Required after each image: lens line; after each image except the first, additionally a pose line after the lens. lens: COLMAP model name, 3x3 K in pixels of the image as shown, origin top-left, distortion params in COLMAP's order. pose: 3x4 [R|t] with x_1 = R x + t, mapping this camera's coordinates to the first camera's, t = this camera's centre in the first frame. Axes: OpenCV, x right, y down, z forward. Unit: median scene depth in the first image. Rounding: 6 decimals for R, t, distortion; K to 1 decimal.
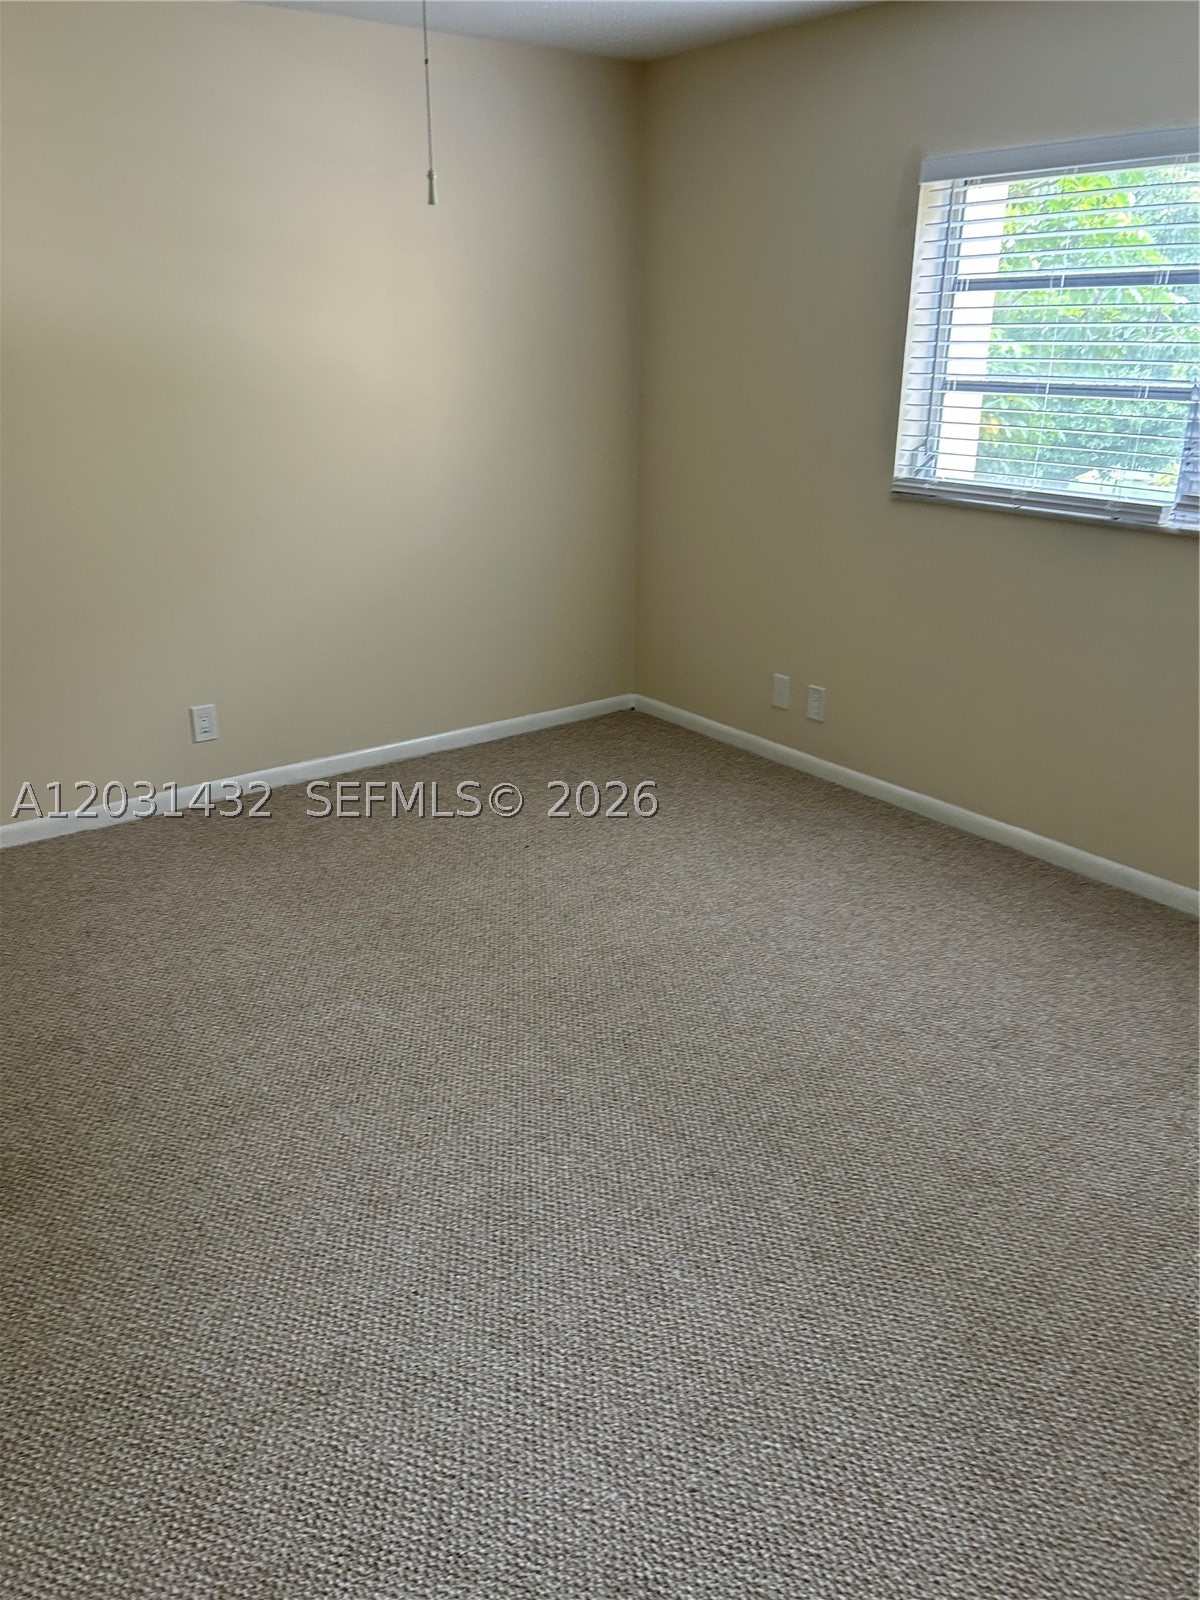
lens RADIAL K [[1206.8, 0, 590.3], [0, 1206.8, 815.9], [0, 0, 1]] dist [0.023080, -0.014308]
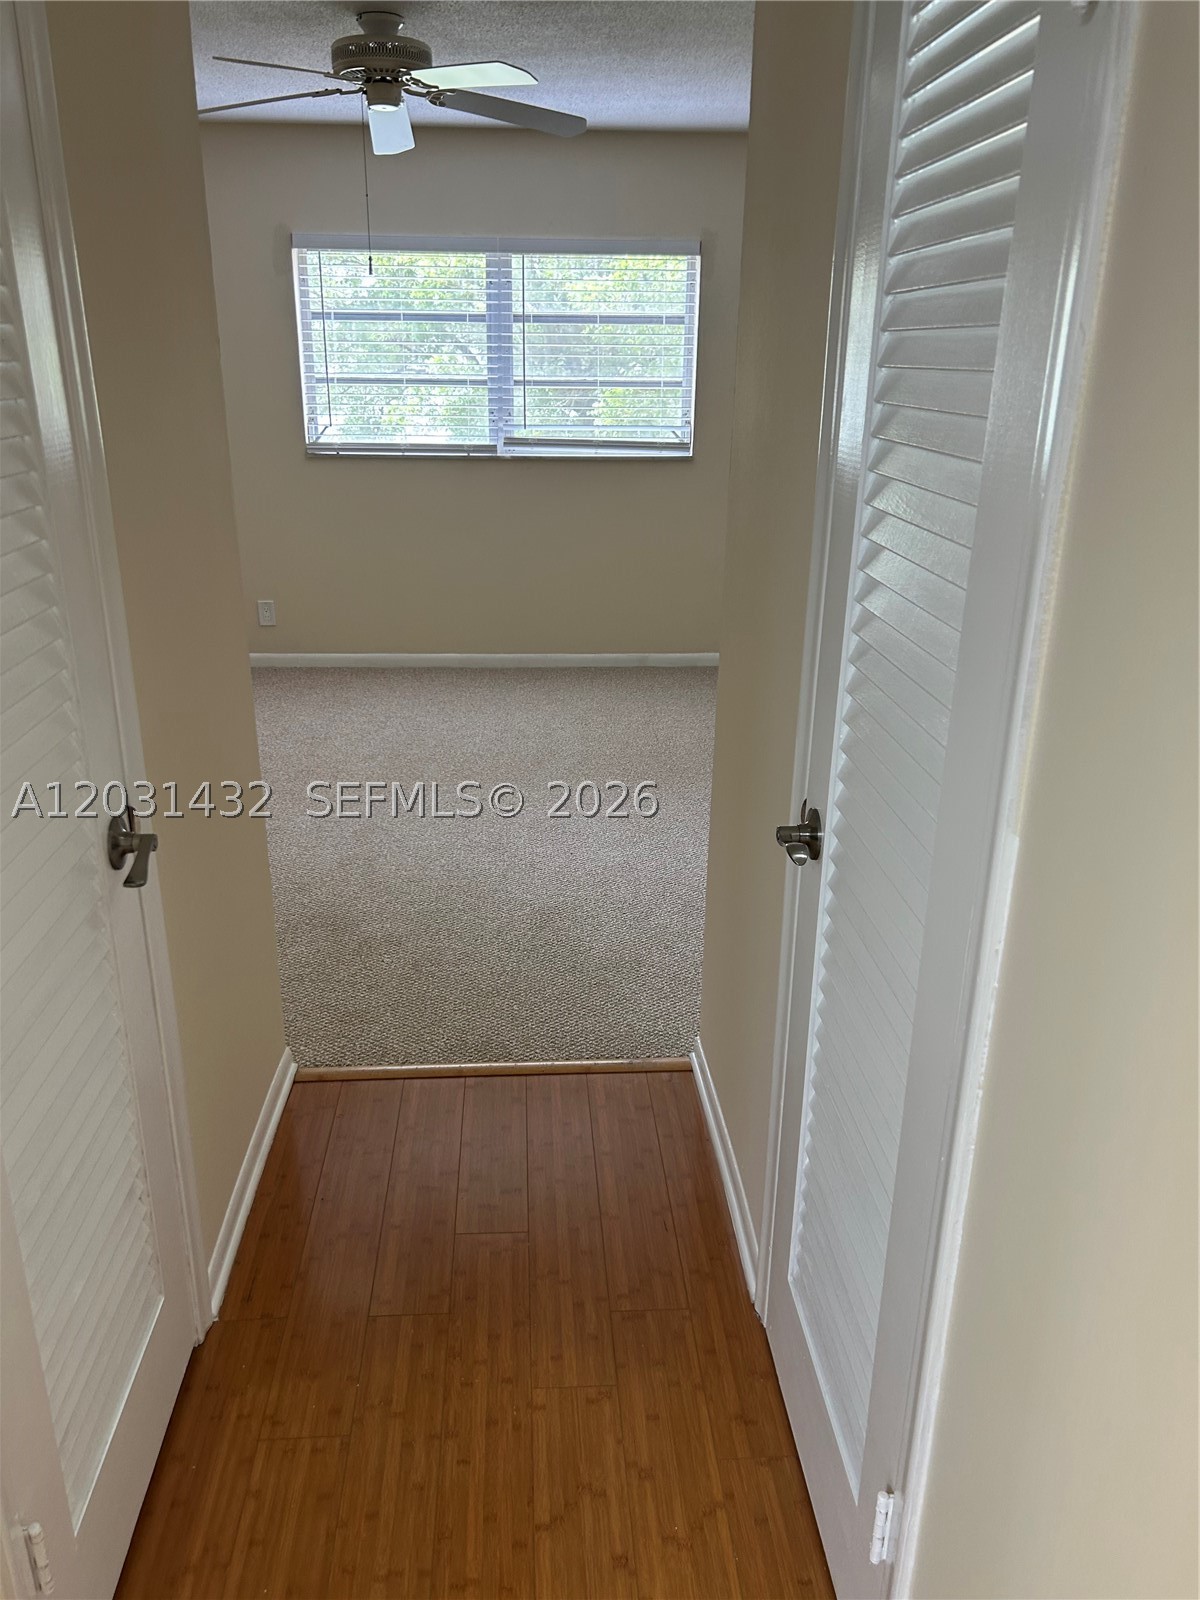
lens RADIAL K [[1206.8, 0, 602.5], [0, 1206.8, 794.5], [0, 0, 1]] dist [0.023080, -0.014308]
pose [[0.540860, -0.280899, 0.792822, -0.968023], [0.299256, 0.945175, 0.130726, 0.044611], [-0.786077, 0.166552, 0.595268, -0.096868]]
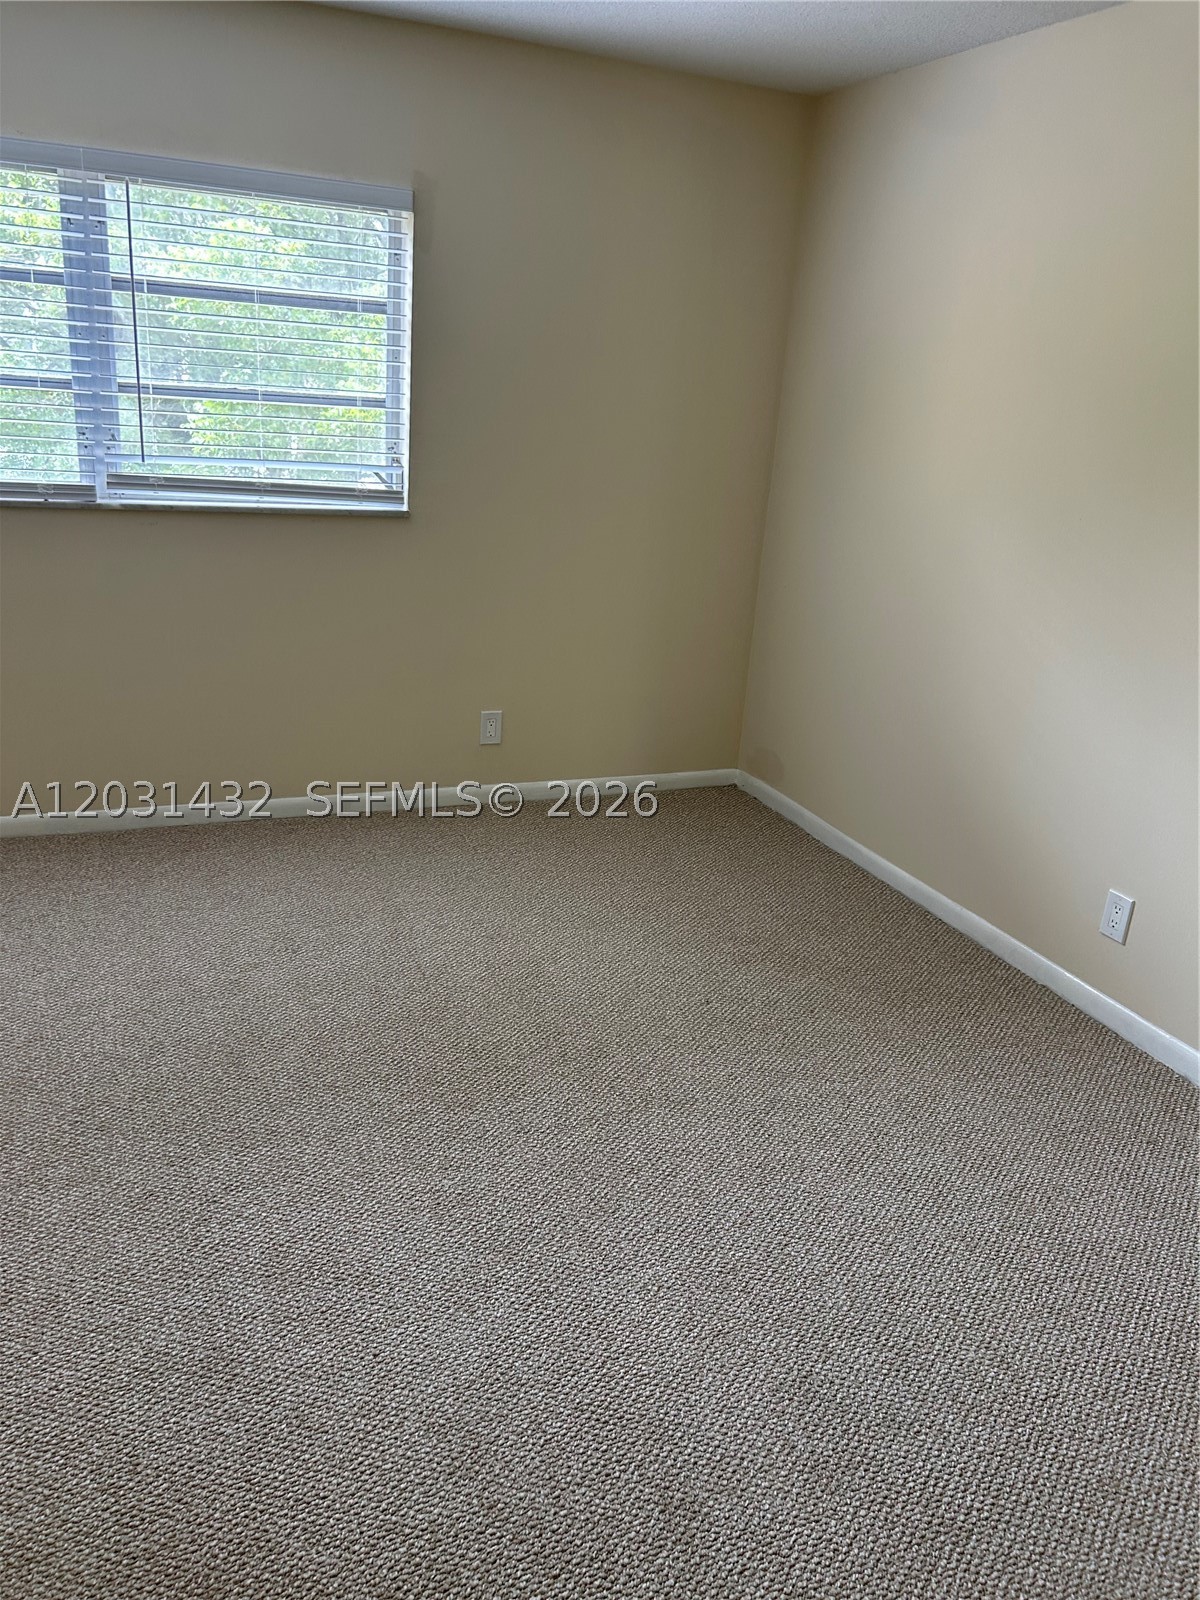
lens RADIAL K [[1206.8, 0, 592.6], [0, 1206.8, 804.0], [0, 0, 1]] dist [0.023080, -0.014308]
pose [[0.232972, -0.305975, 0.923095, -0.518420], [0.293524, 0.927068, 0.233212, -0.105433], [-0.927129, 0.216619, 0.305792, 0.287579]]
